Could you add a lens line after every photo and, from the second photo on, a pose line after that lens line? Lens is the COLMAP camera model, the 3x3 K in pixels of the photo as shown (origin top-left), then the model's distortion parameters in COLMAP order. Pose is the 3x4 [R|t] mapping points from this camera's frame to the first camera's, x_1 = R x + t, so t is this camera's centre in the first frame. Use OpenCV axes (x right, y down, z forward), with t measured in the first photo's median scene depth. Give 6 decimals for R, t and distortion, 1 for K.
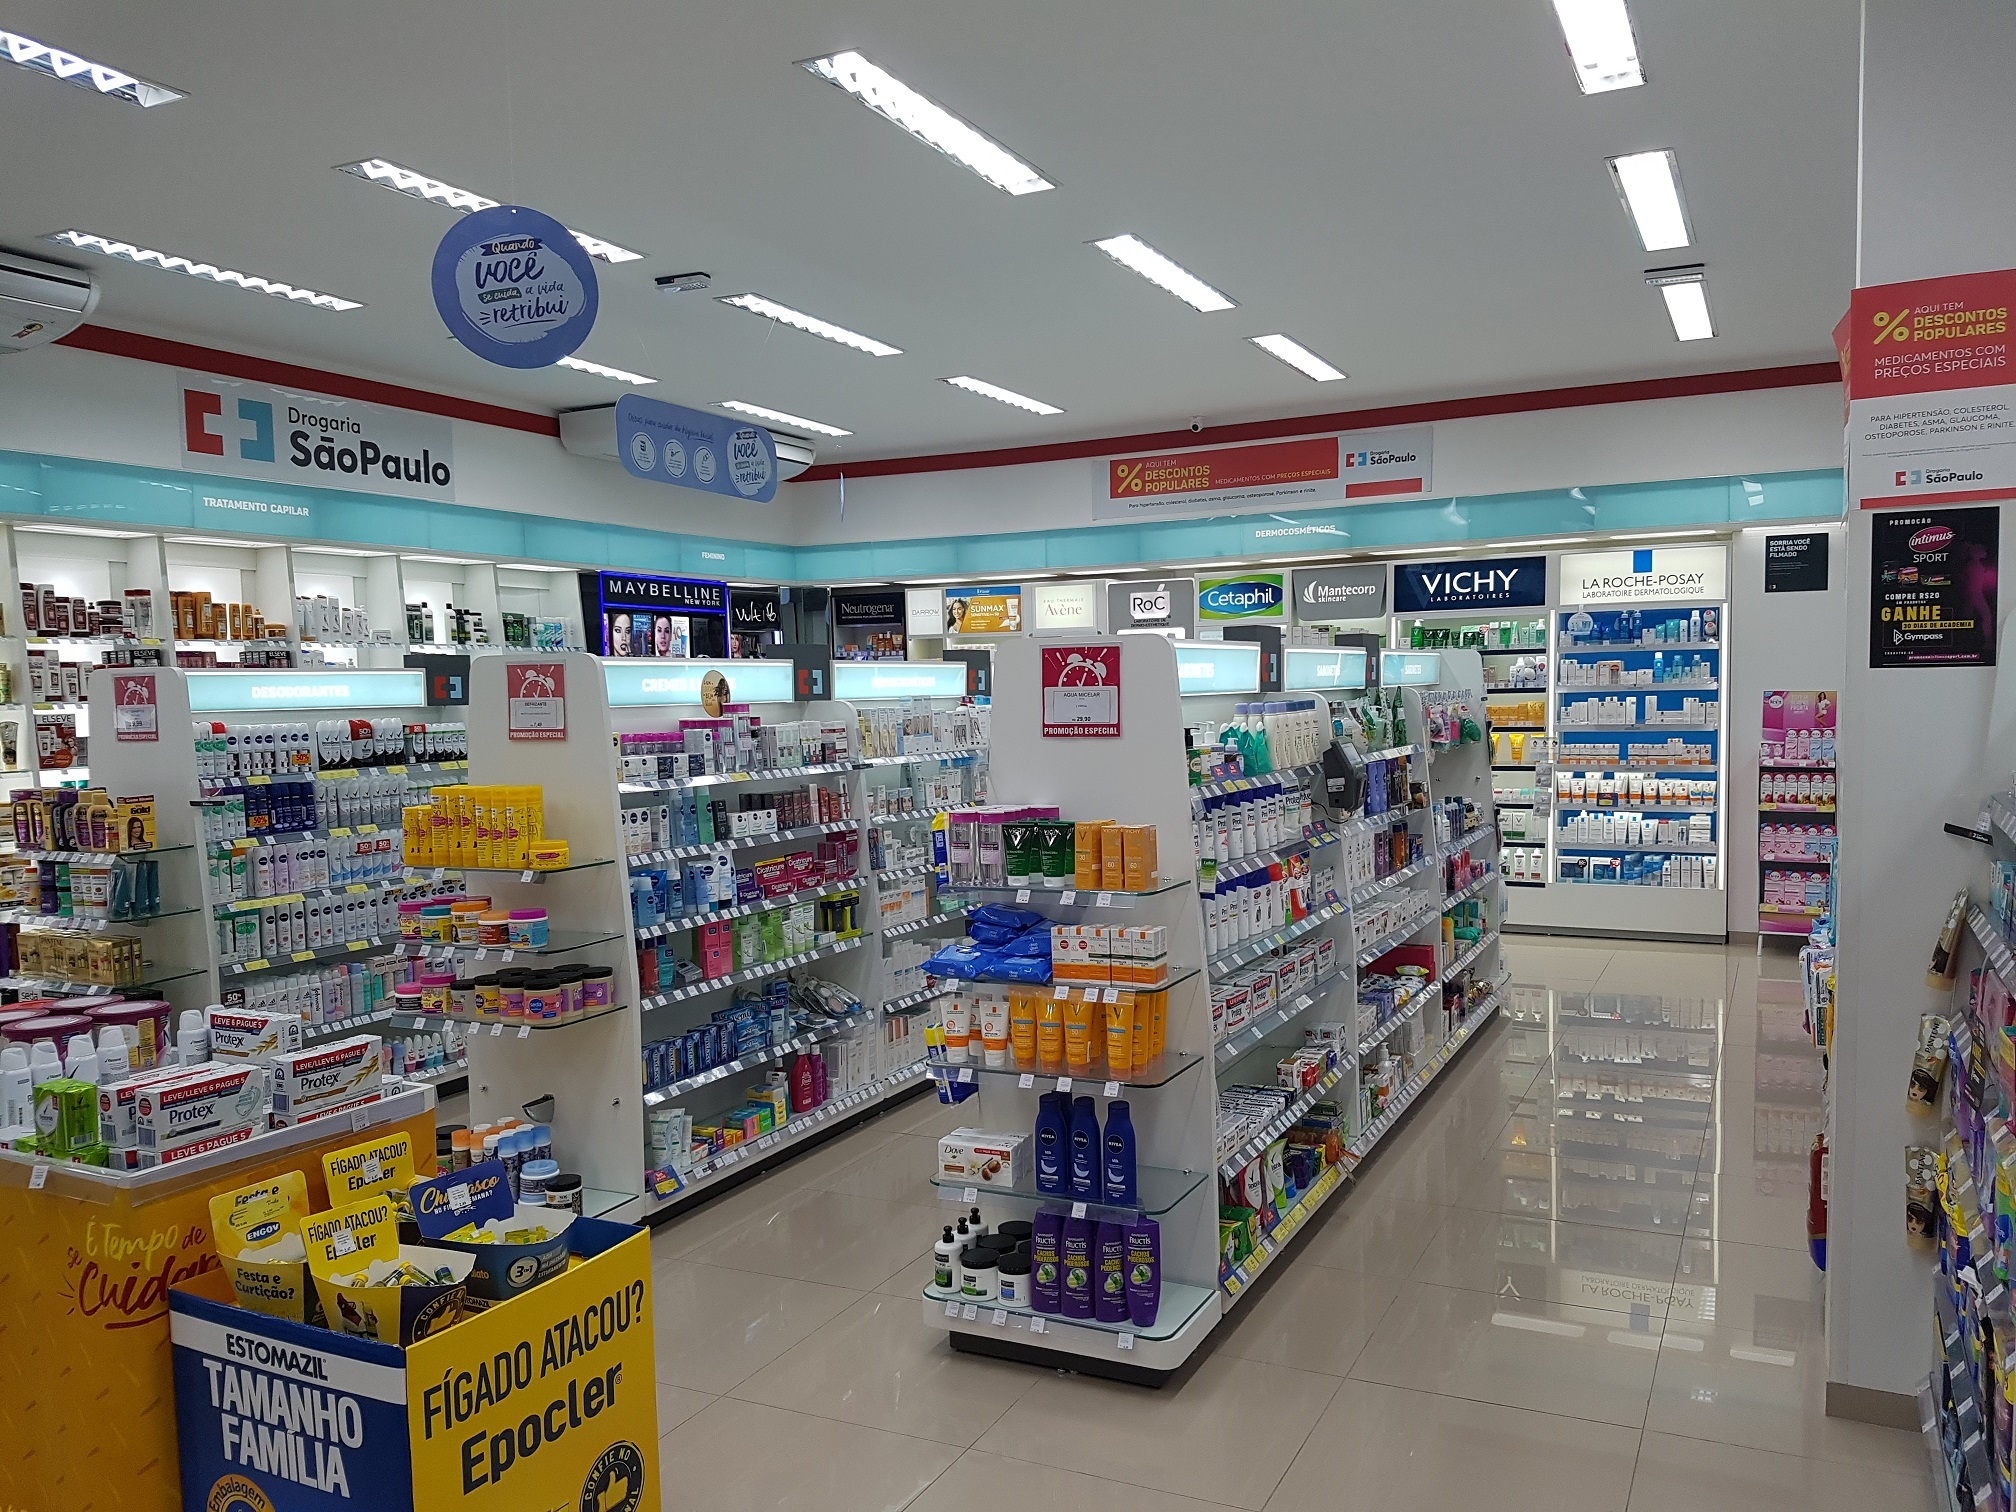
lens RADIAL K [[1537.0, 0, 1008.4], [0, 1537.0, 761.3], [0, 0, 1]] dist [0.012255, 0.000099]
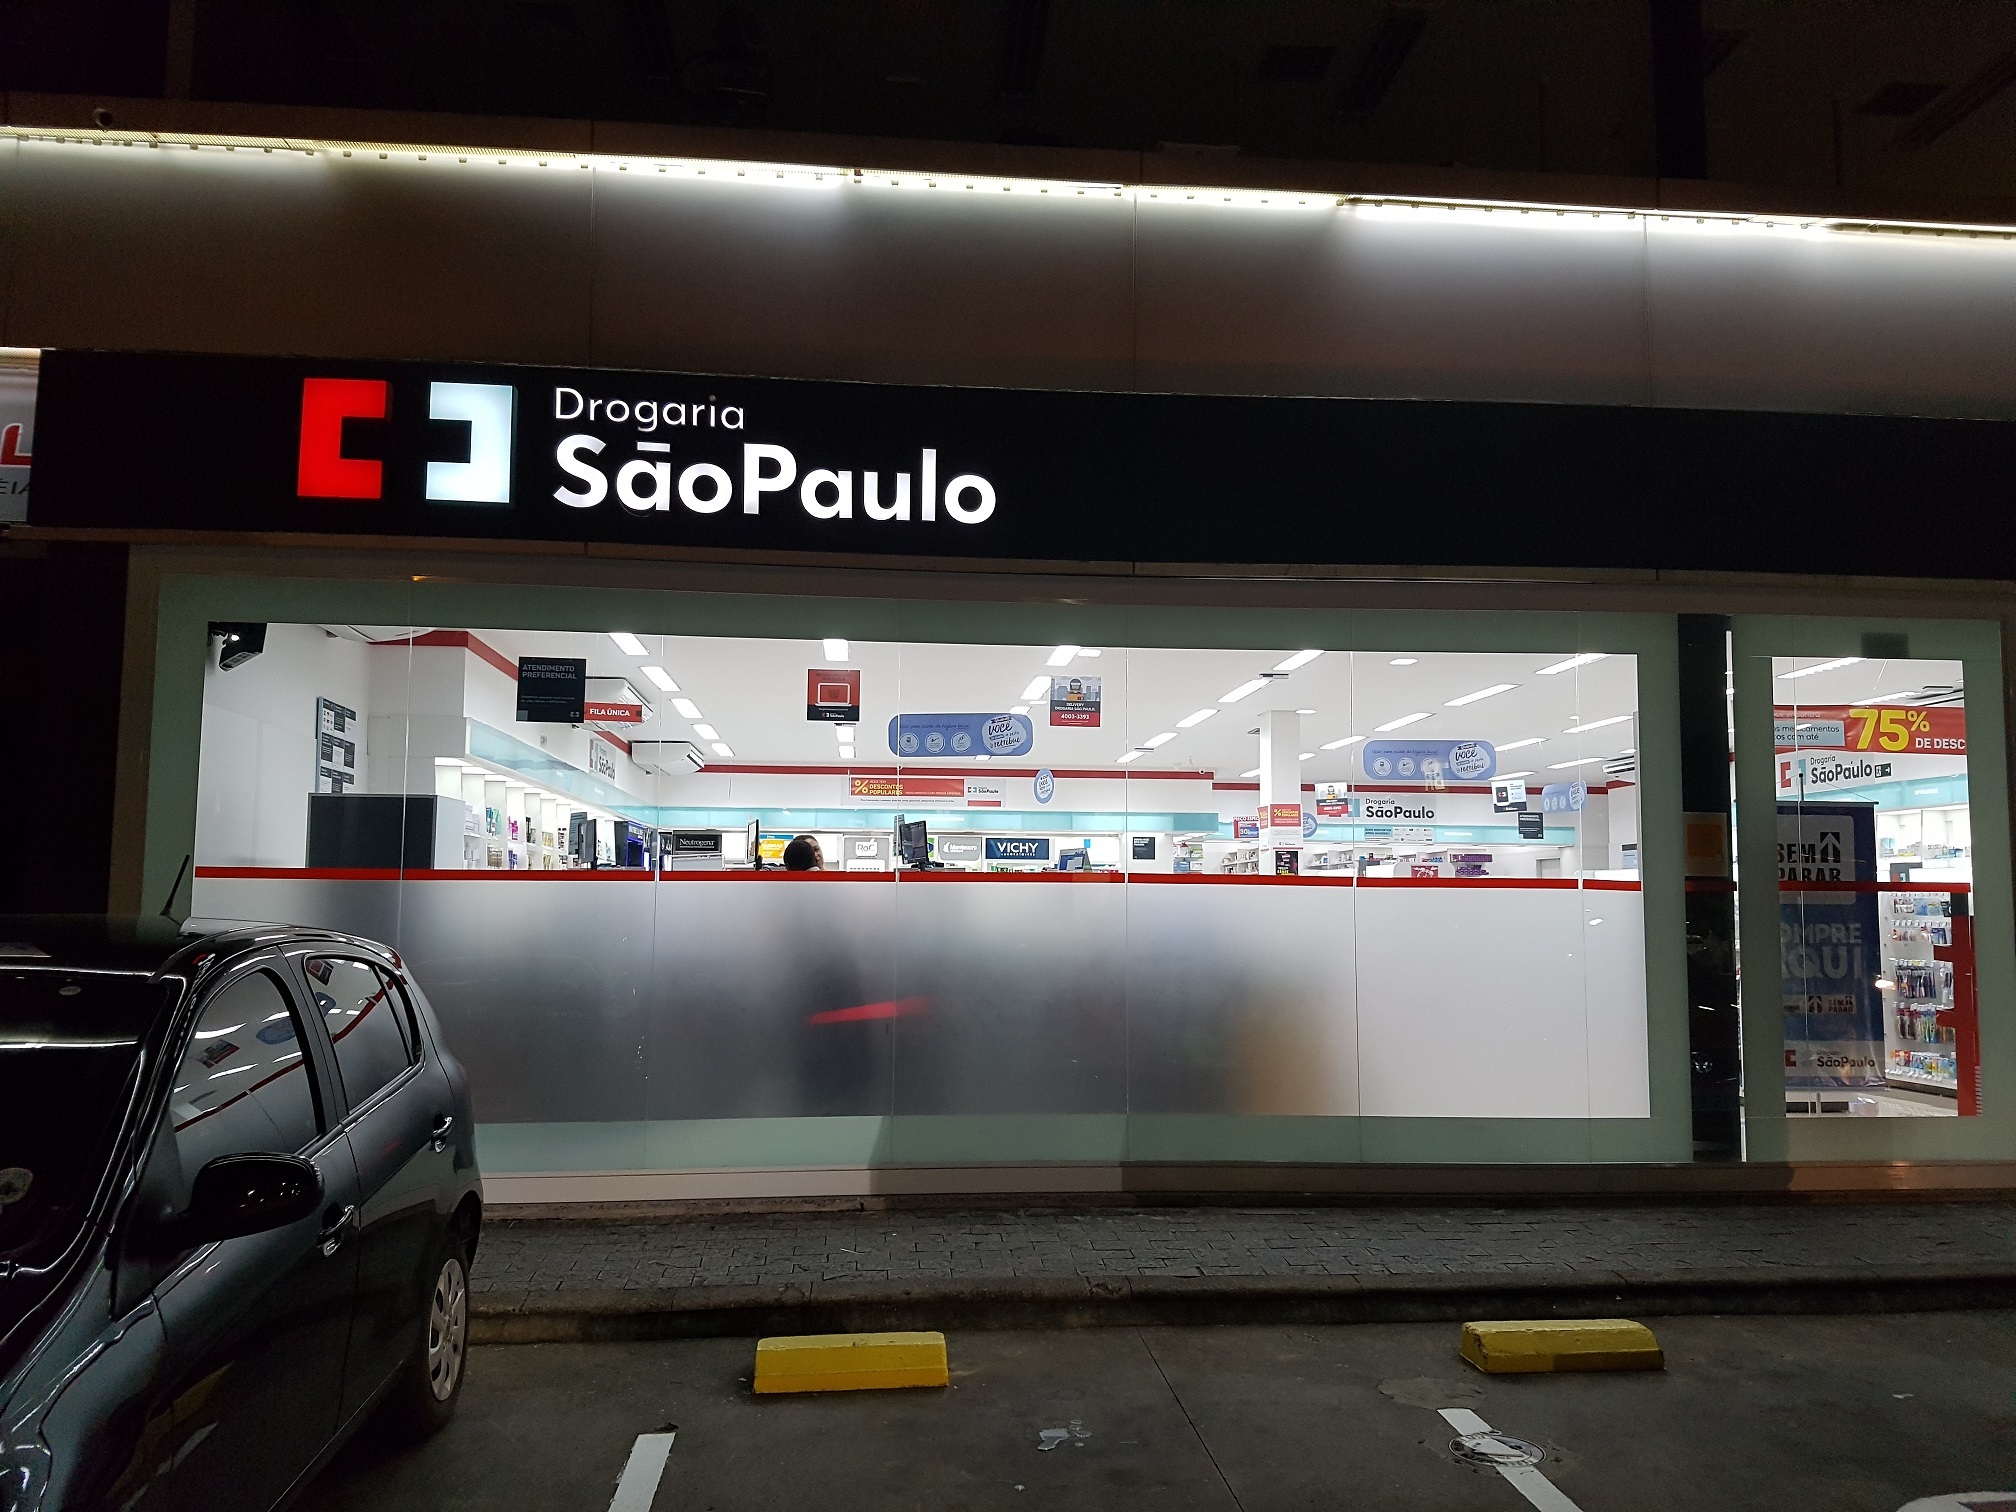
lens RADIAL K [[1537.0, 0, 1007.1], [0, 1537.0, 758.3], [0, 0, 1]] dist [0.012255, 0.000099]
pose [[0.836507, 0.083388, 0.541574, -0.938964], [0.001296, 0.988049, -0.154136, 0.101949], [-0.547955, 0.129637, 0.826402, -0.869799]]
